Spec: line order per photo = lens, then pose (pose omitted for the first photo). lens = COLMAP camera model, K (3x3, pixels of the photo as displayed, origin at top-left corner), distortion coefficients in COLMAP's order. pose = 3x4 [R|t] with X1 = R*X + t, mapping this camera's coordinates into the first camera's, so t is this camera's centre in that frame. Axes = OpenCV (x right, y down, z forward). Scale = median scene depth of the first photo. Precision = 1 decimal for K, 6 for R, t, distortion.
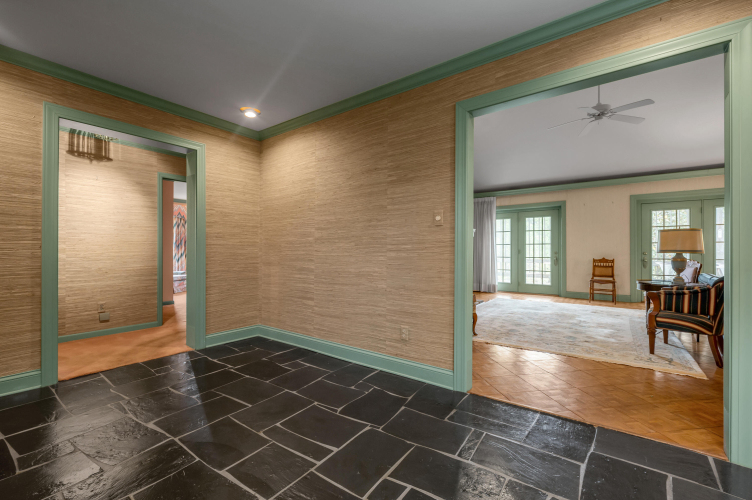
lens RADIAL K [[324.7, 0, 376.4], [0, 324.7, 252.0], [0, 0, 1]] dist [-0.000756, 0.000018]
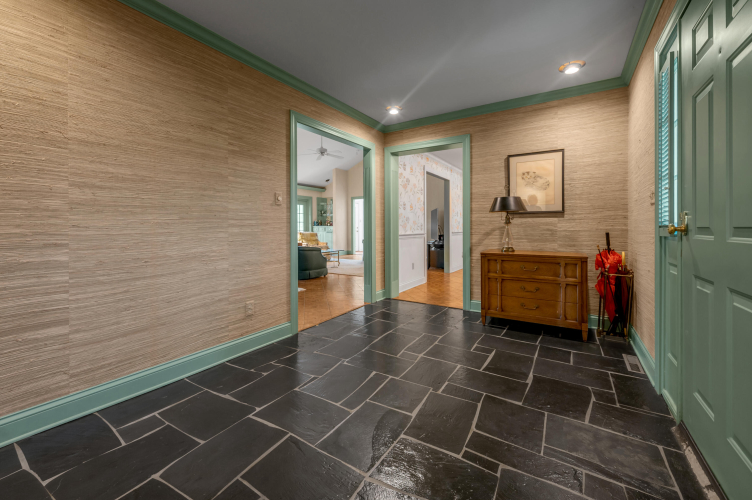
lens RADIAL K [[305.0, 0, 372.5], [0, 305.0, 230.9], [0, 0, 1]] dist [-0.000513, -0.000203]
pose [[-0.066349, -0.014361, 0.997693, -0.813989], [0.005003, 0.999879, 0.014725, -0.001326], [-0.997784, 0.005969, -0.066269, 0.637737]]
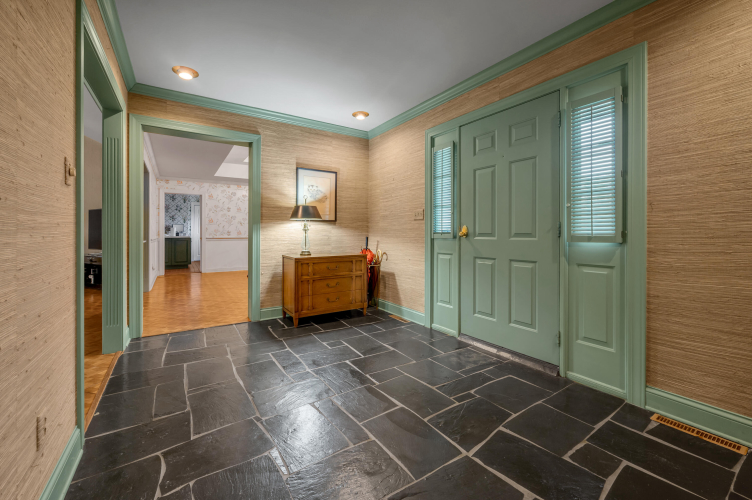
lens RADIAL K [[305.0, 0, 372.5], [0, 305.0, 230.9], [0, 0, 1]] dist [-0.000513, -0.000203]
pose [[-0.934900, -0.002062, 0.354905, -0.417088], [-0.003376, 0.999990, -0.003083, -0.002195], [-0.354895, -0.004081, -0.934897, 1.133615]]
